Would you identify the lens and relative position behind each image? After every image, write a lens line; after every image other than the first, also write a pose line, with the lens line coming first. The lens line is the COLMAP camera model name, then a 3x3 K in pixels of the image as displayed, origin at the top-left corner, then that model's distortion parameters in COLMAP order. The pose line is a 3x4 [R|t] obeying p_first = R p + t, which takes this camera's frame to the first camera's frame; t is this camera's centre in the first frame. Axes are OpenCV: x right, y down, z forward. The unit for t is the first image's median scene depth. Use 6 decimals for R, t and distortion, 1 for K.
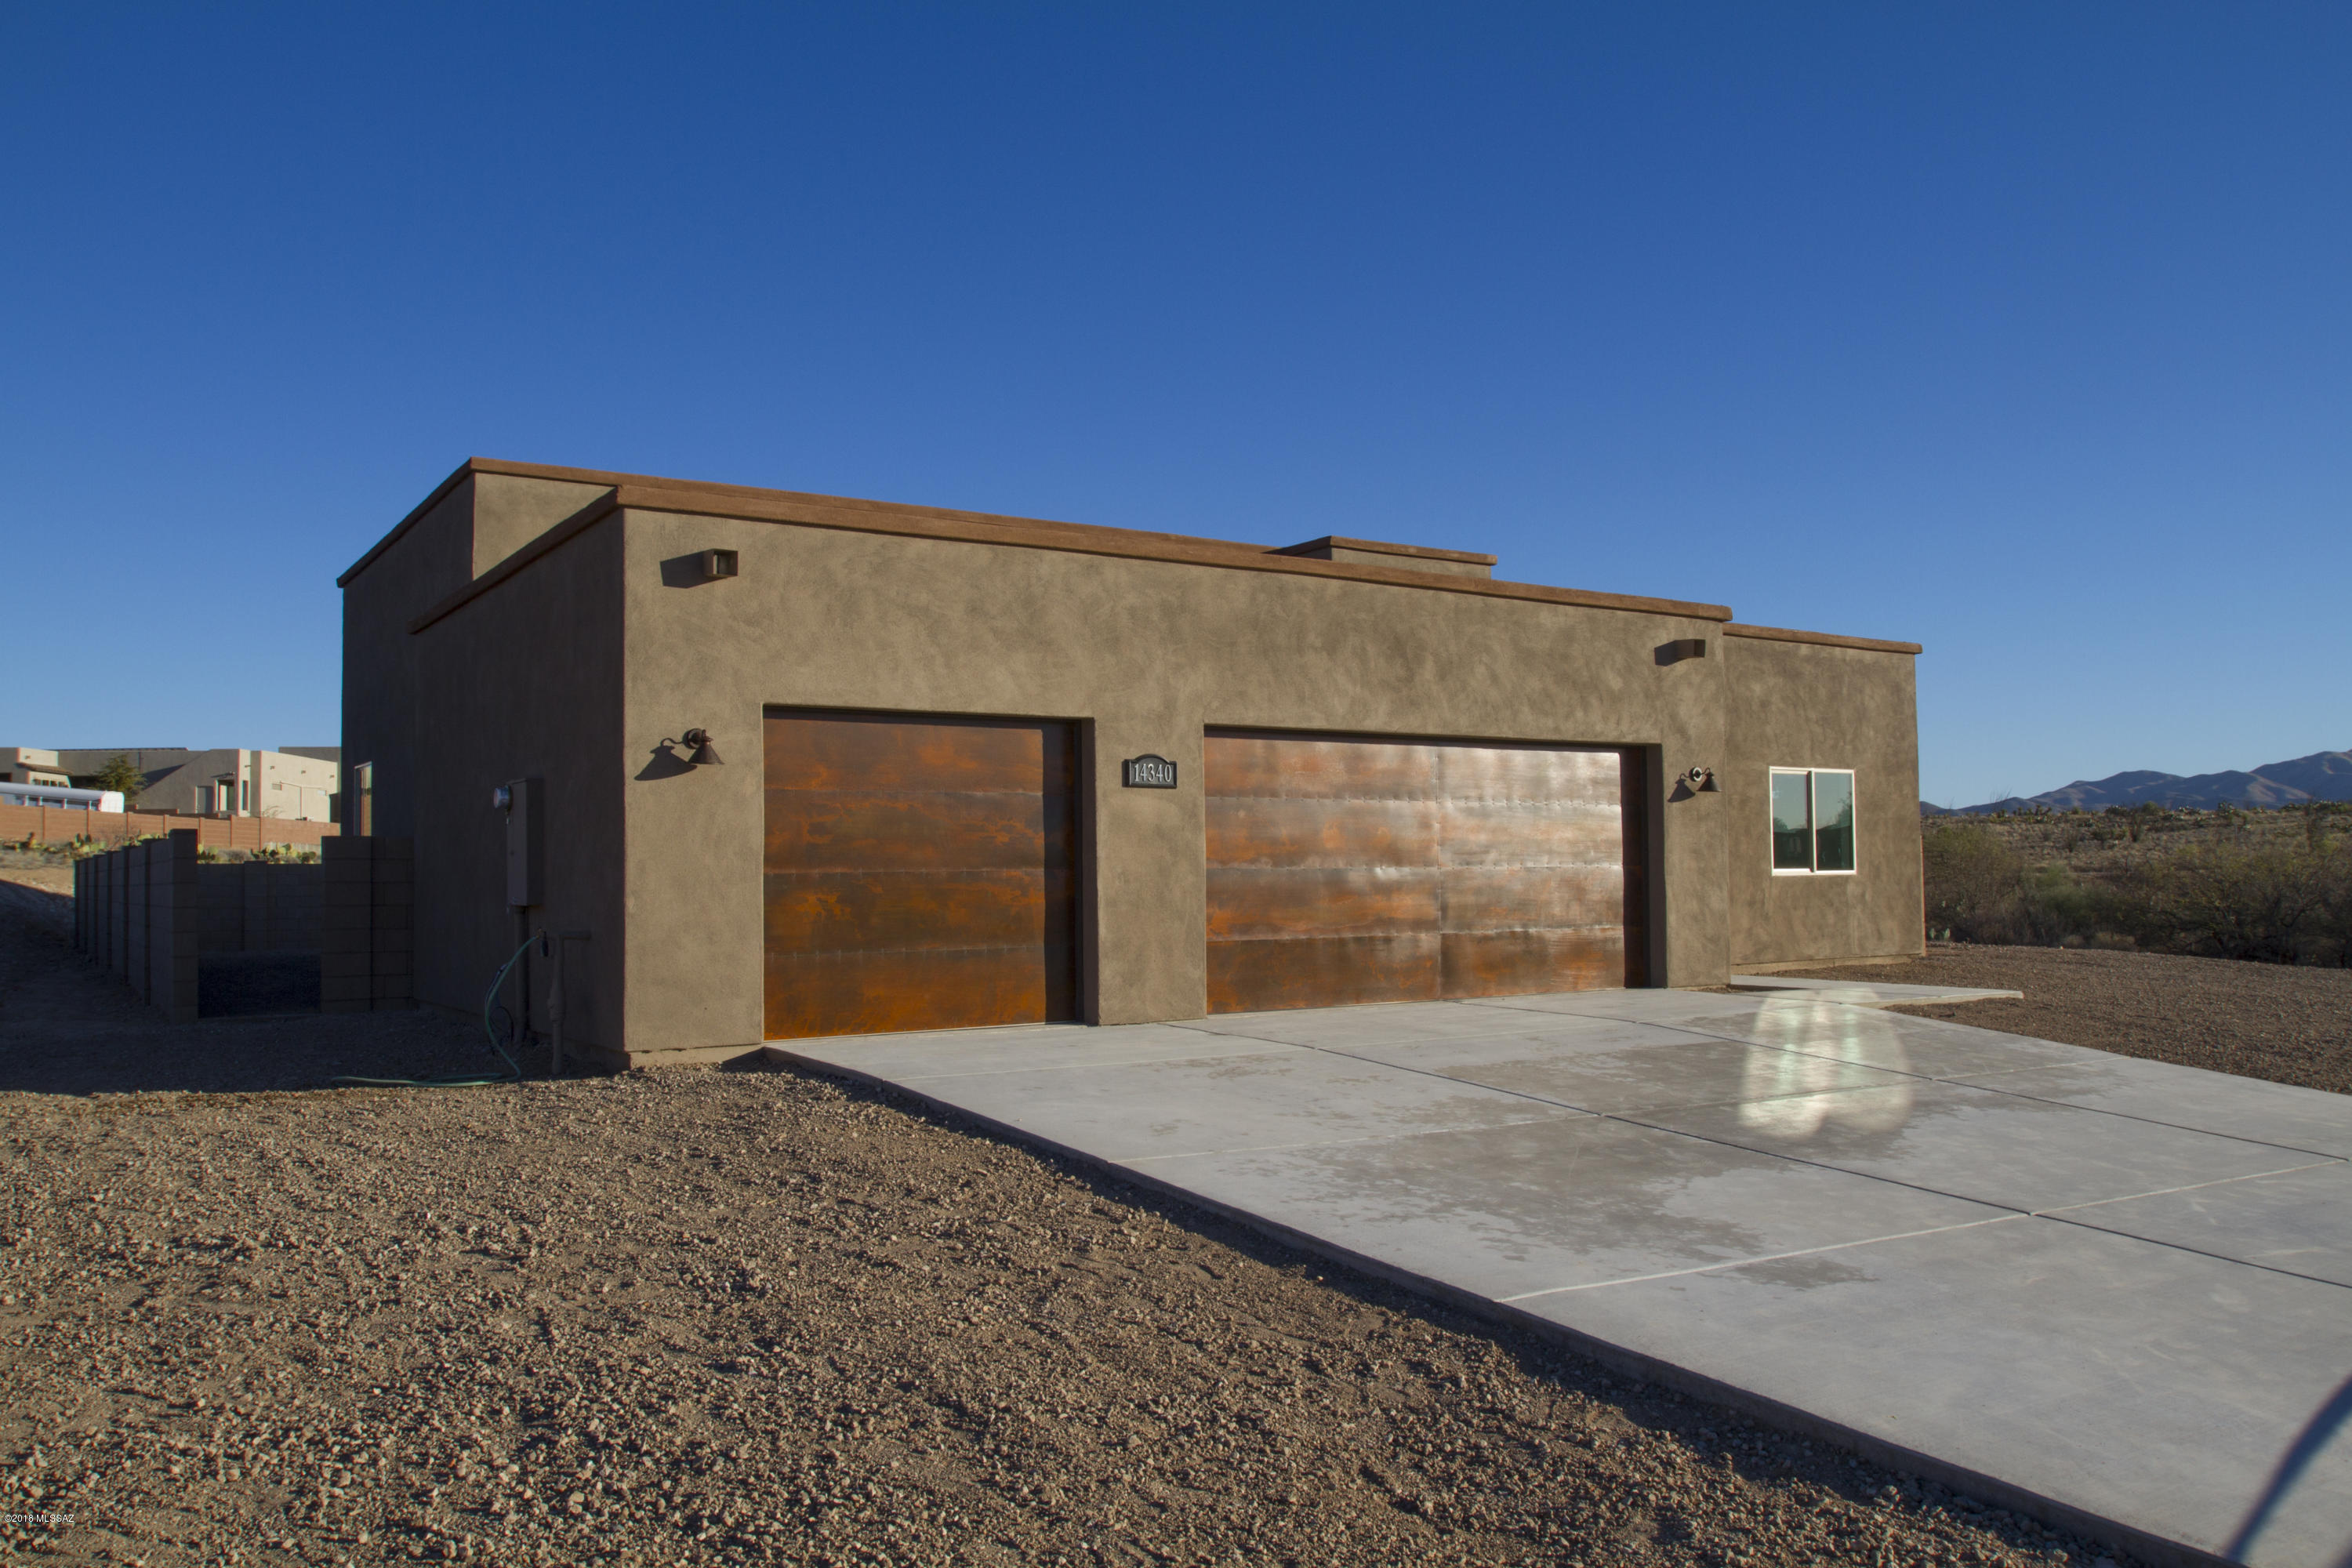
lens RADIAL K [[1854.3, 0, 1176.0], [0, 1854.3, 784.0], [0, 0, 1]] dist [-0.044064, 0.001069]
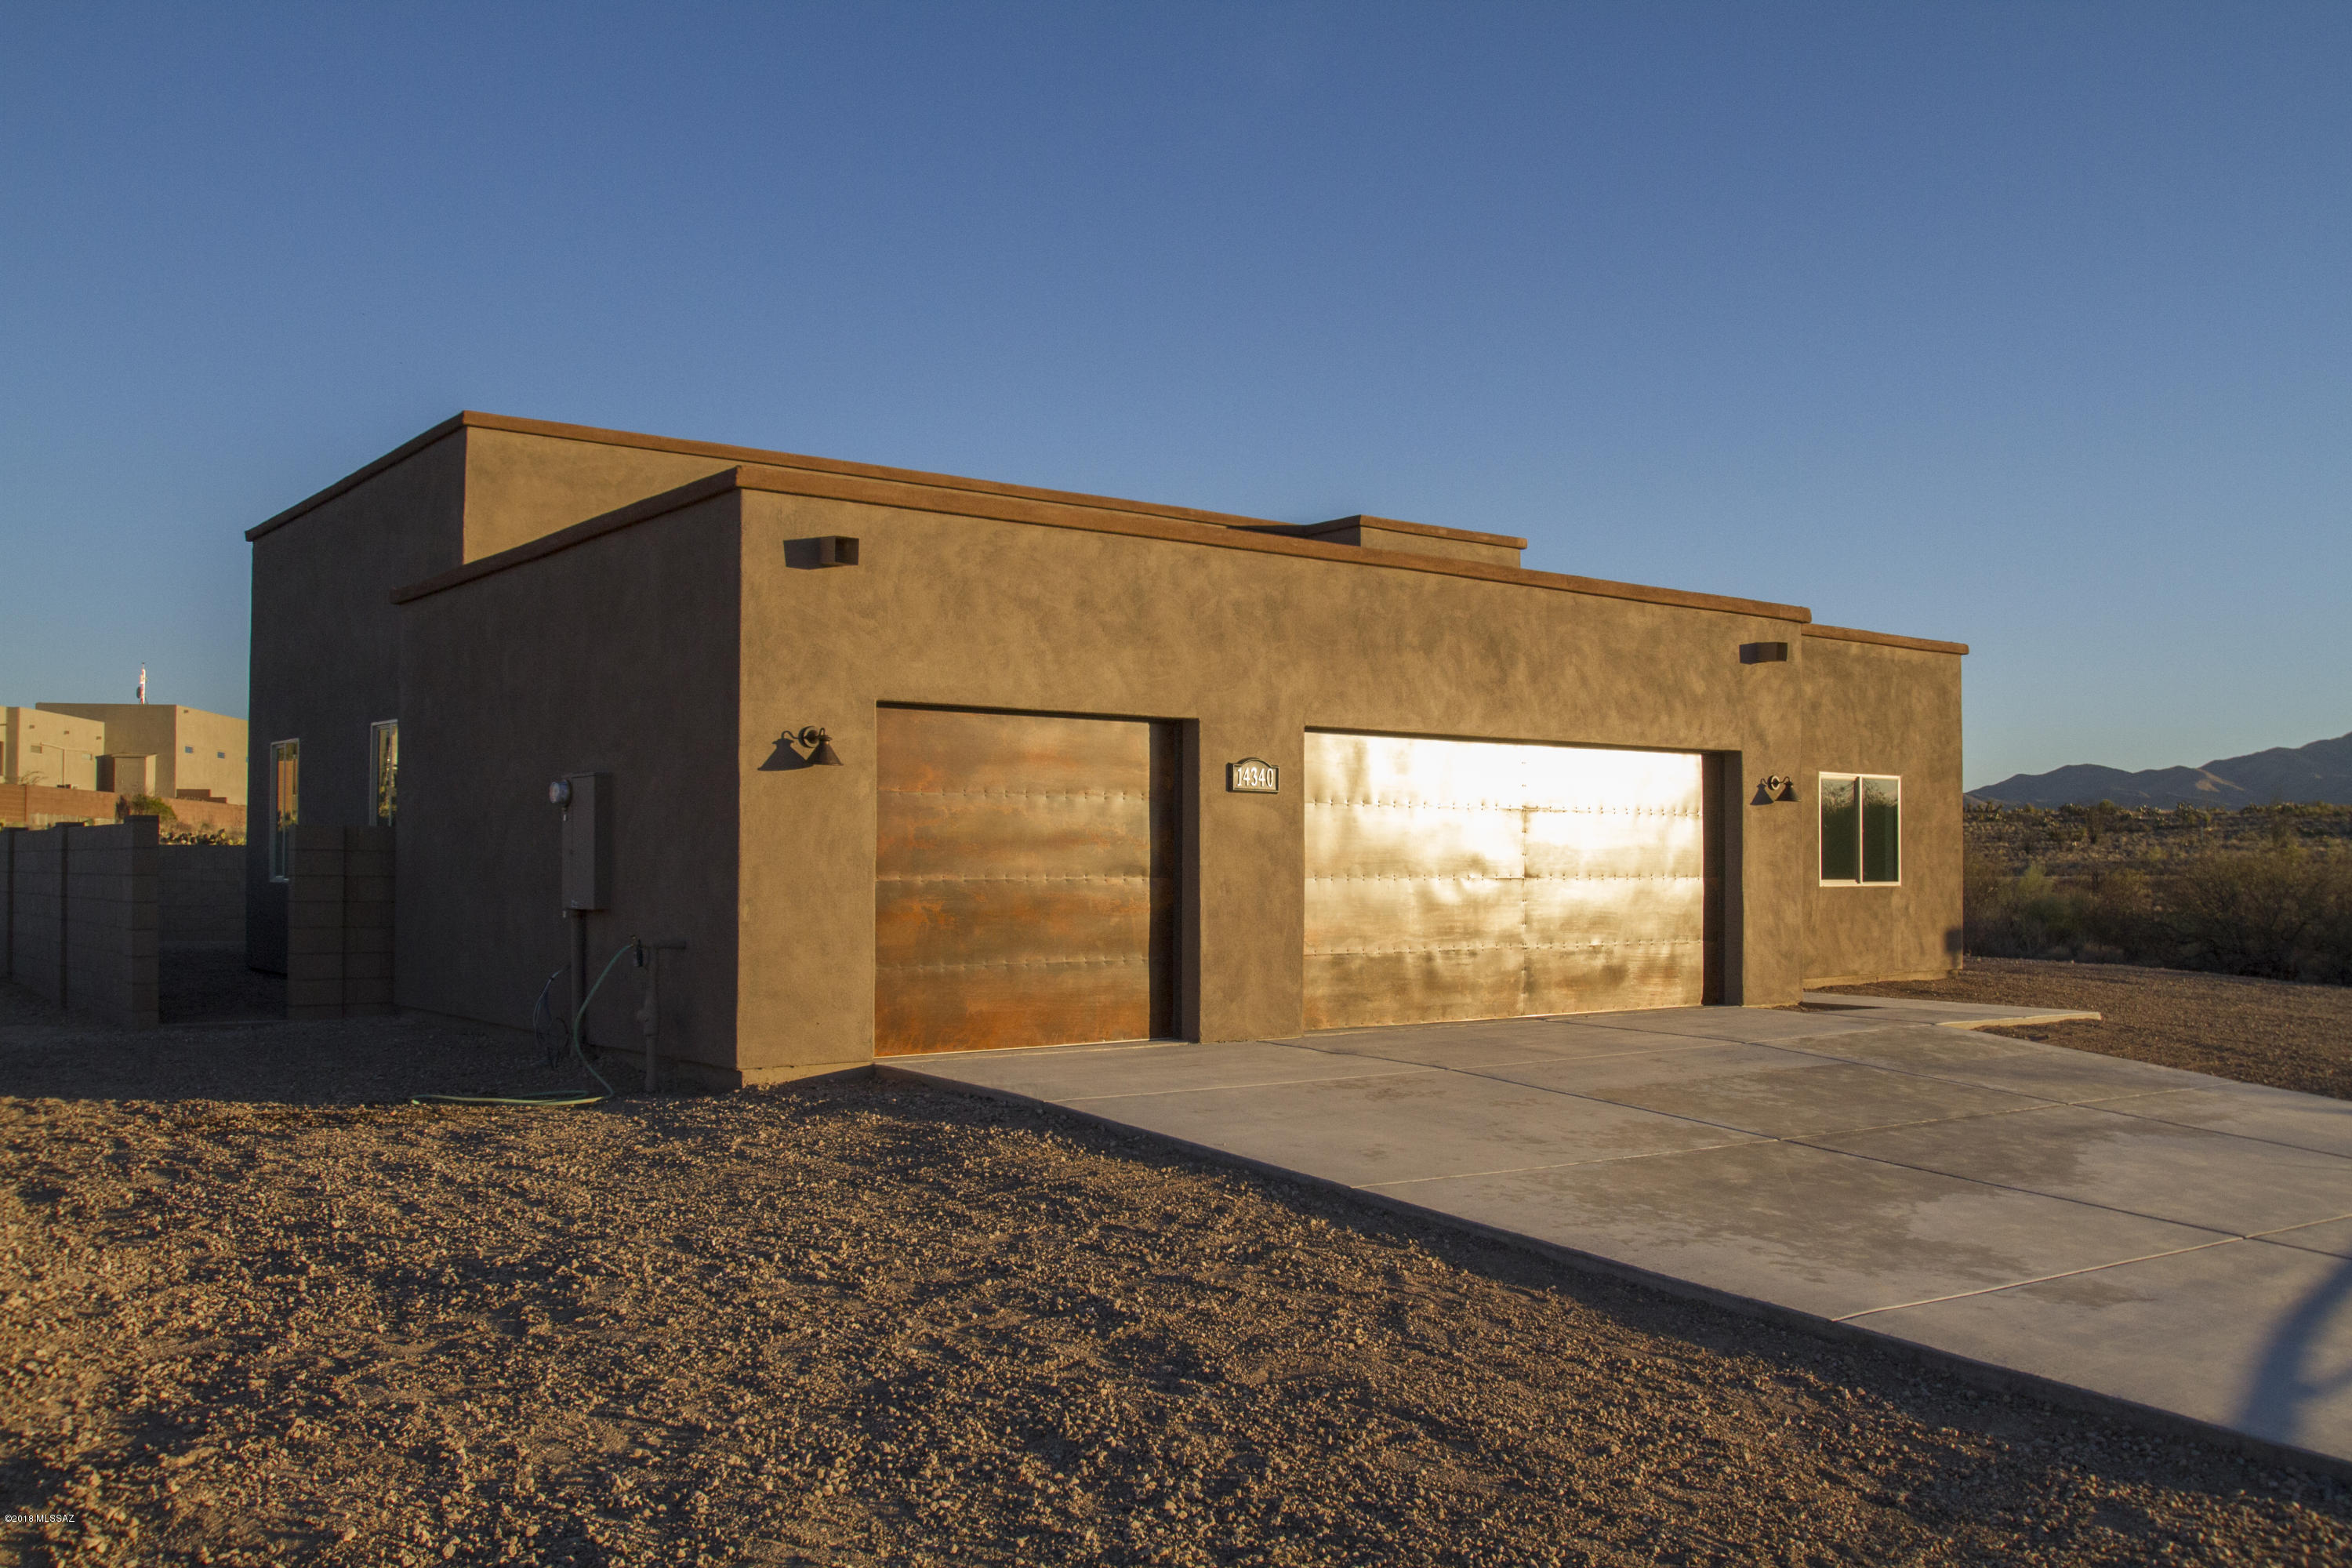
lens RADIAL K [[2090.0, 0, 1176.0], [0, 2090.0, 784.0], [0, 0, 1]] dist [-0.049966, -0.000729]
pose [[0.996960, 0.017090, 0.076016, -0.132431], [-0.017998, 0.999774, 0.011281, -0.013630], [-0.075806, -0.012615, 0.997043, -0.062620]]
